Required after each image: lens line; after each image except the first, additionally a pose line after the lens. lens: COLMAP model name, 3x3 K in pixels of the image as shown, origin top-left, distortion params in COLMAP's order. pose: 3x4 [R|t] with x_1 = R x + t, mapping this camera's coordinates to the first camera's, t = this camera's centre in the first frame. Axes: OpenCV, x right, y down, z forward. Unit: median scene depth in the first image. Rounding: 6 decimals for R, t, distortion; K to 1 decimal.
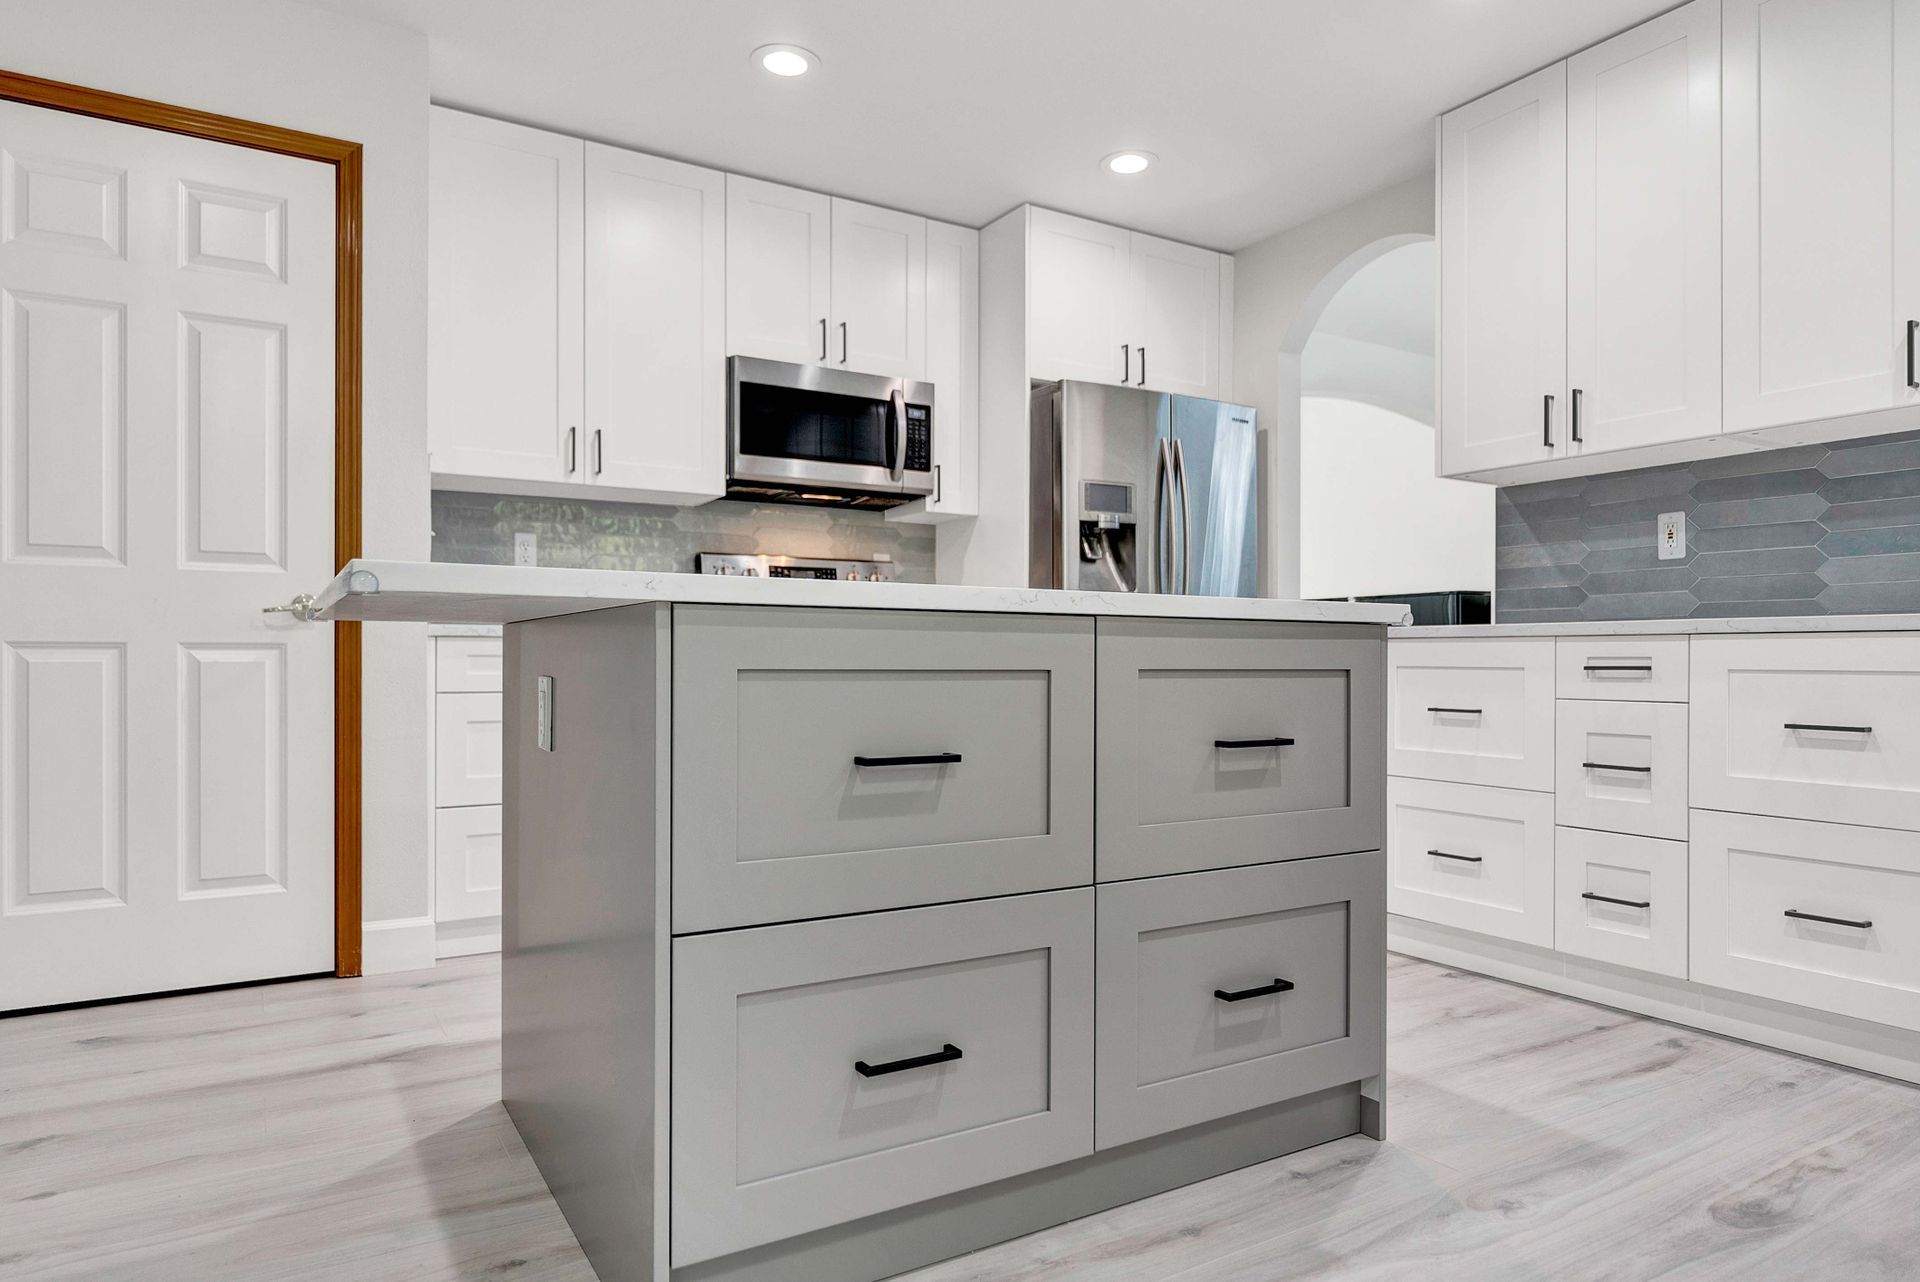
lens RADIAL K [[1159.0, 0, 951.0], [0, 1159.0, 654.1], [0, 0, 1]] dist [-0.001732, -0.000608]
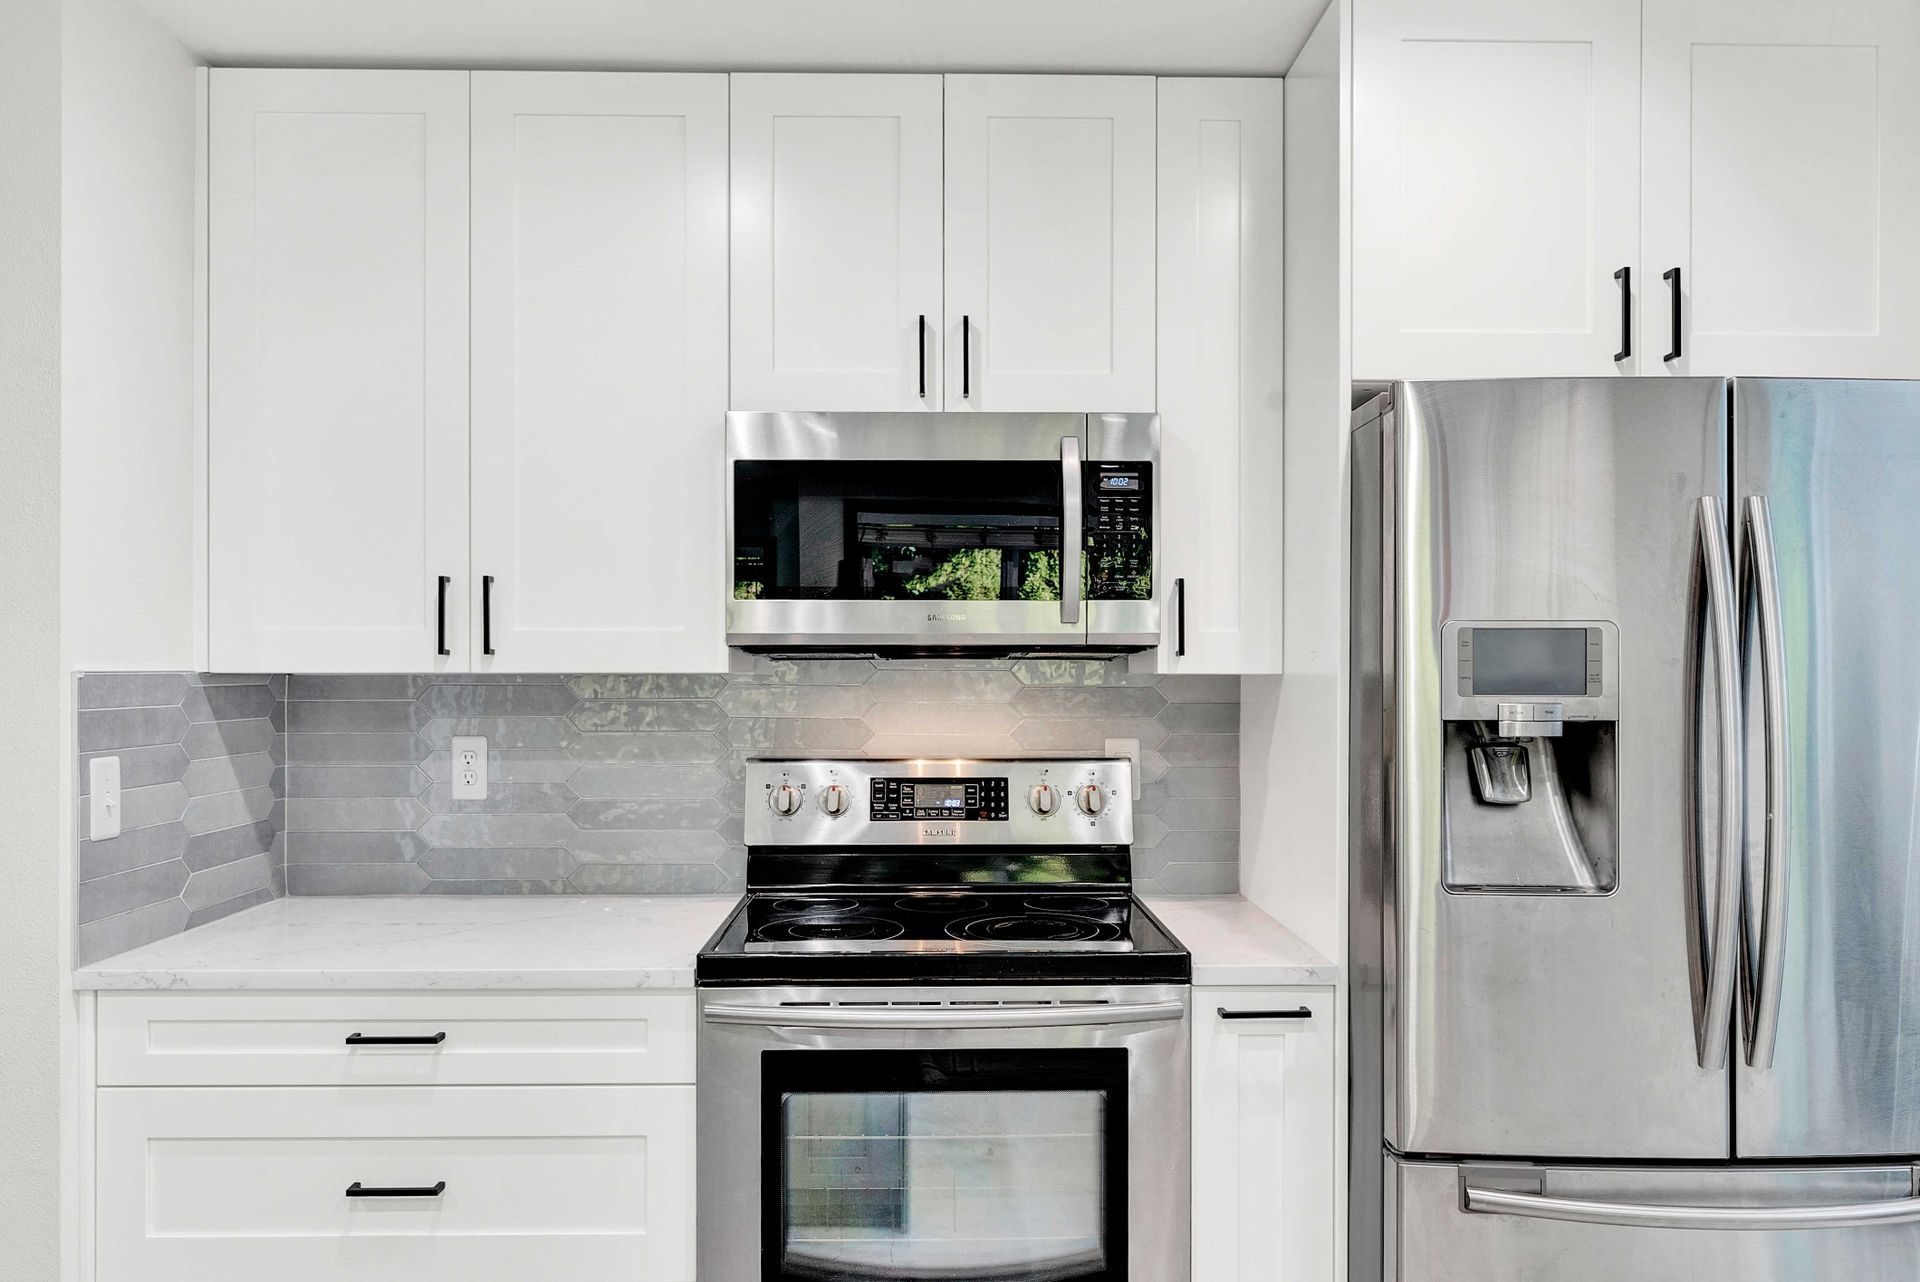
lens RADIAL K [[1289.5, 0, 943.4], [0, 1289.5, 671.4], [0, 0, 1]] dist [-0.000630, -0.001477]
pose [[0.864599, -0.002299, -0.502458, 0.230989], [0.003041, 0.999995, 0.000657, -0.165229], [0.502454, -0.002096, 0.864601, 0.637216]]
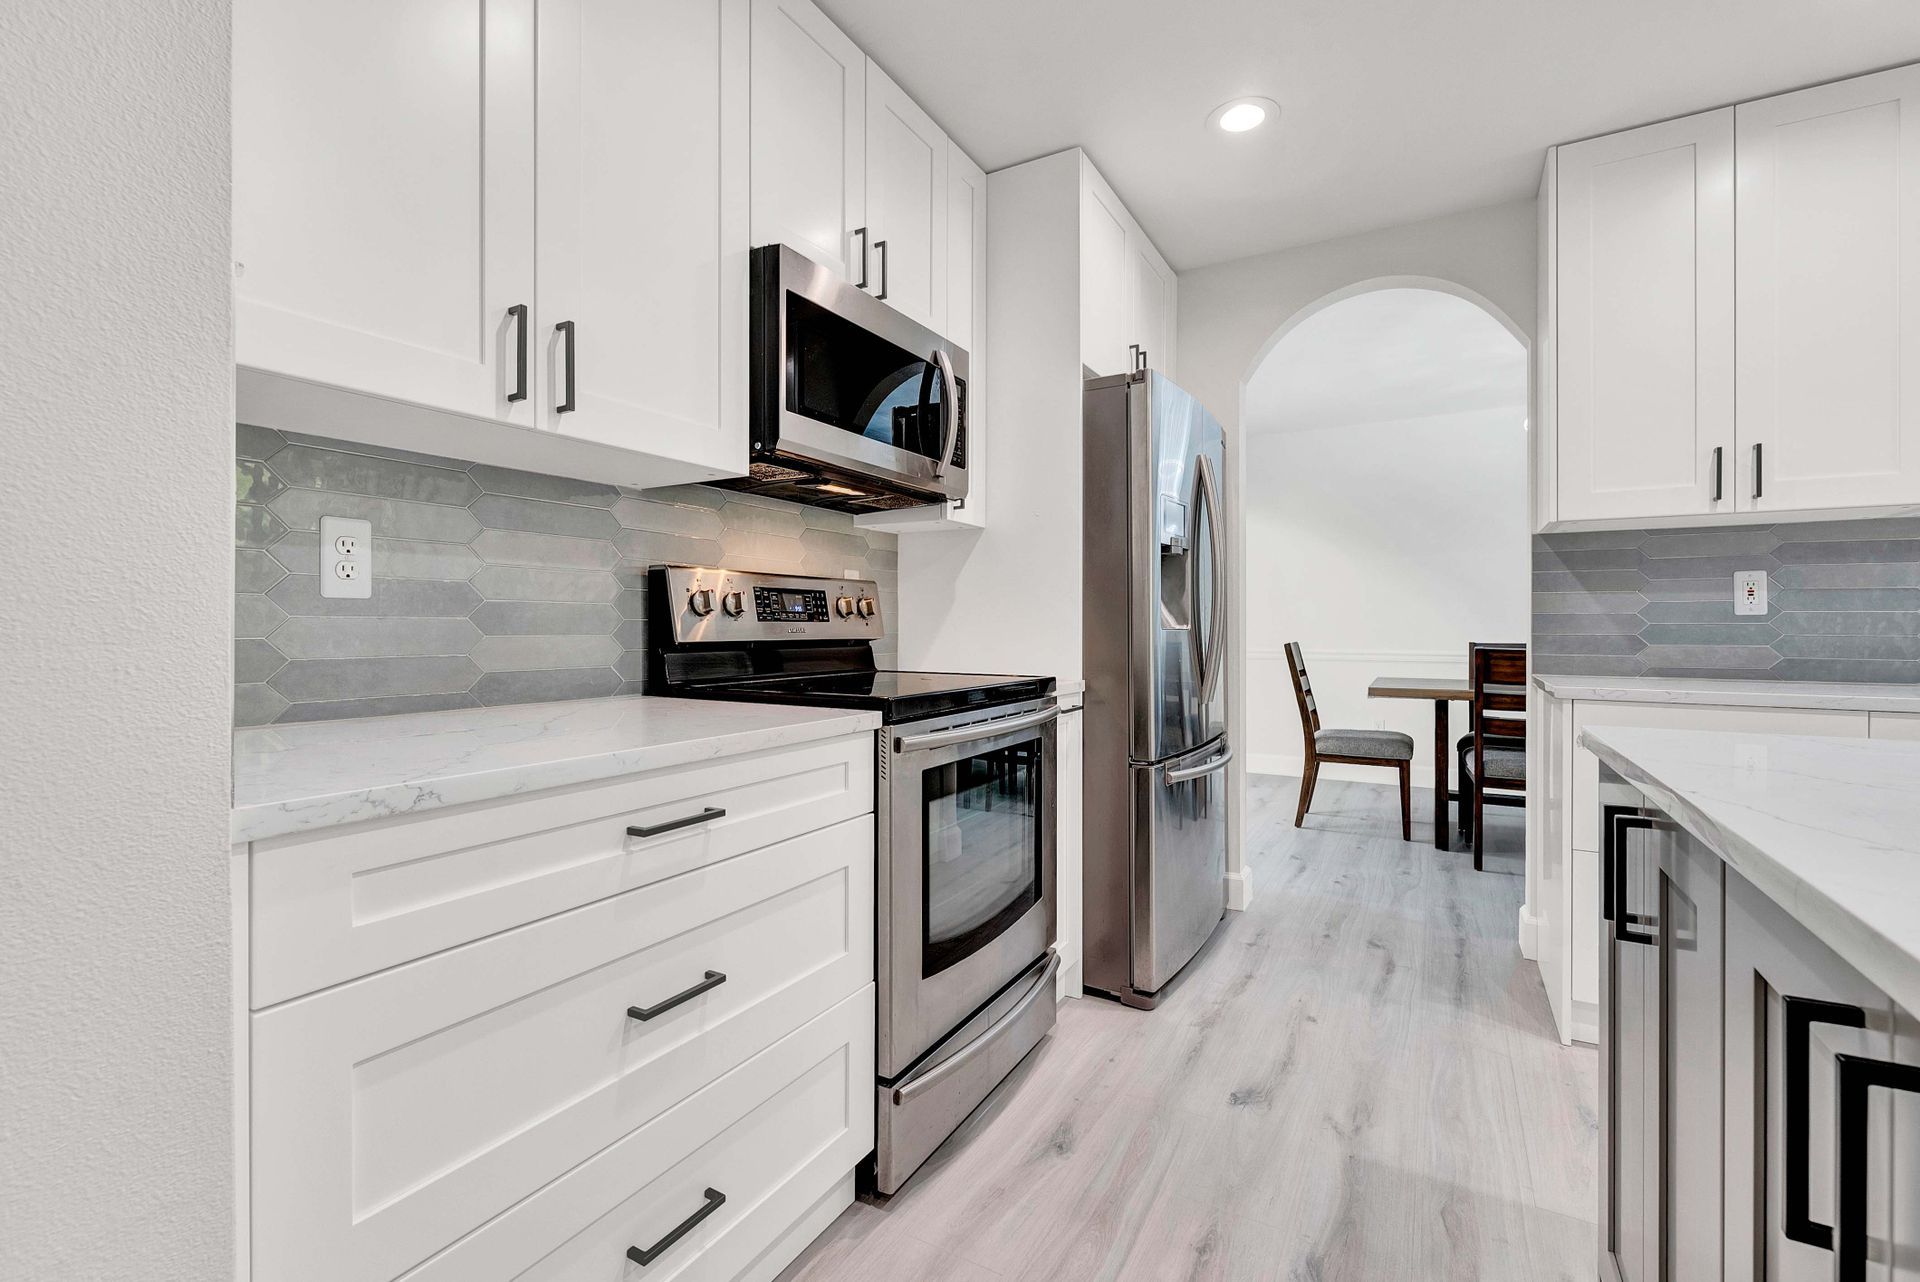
lens RADIAL K [[835.3, 0, 961.0], [0, 835.3, 628.1], [0, 0, 1]] dist [-0.000984, -0.001115]
pose [[0.874816, -0.001417, 0.484453, -0.371050], [-0.002066, 0.999976, 0.006655, -0.073105], [-0.484451, -0.006823, 0.874792, 0.677736]]
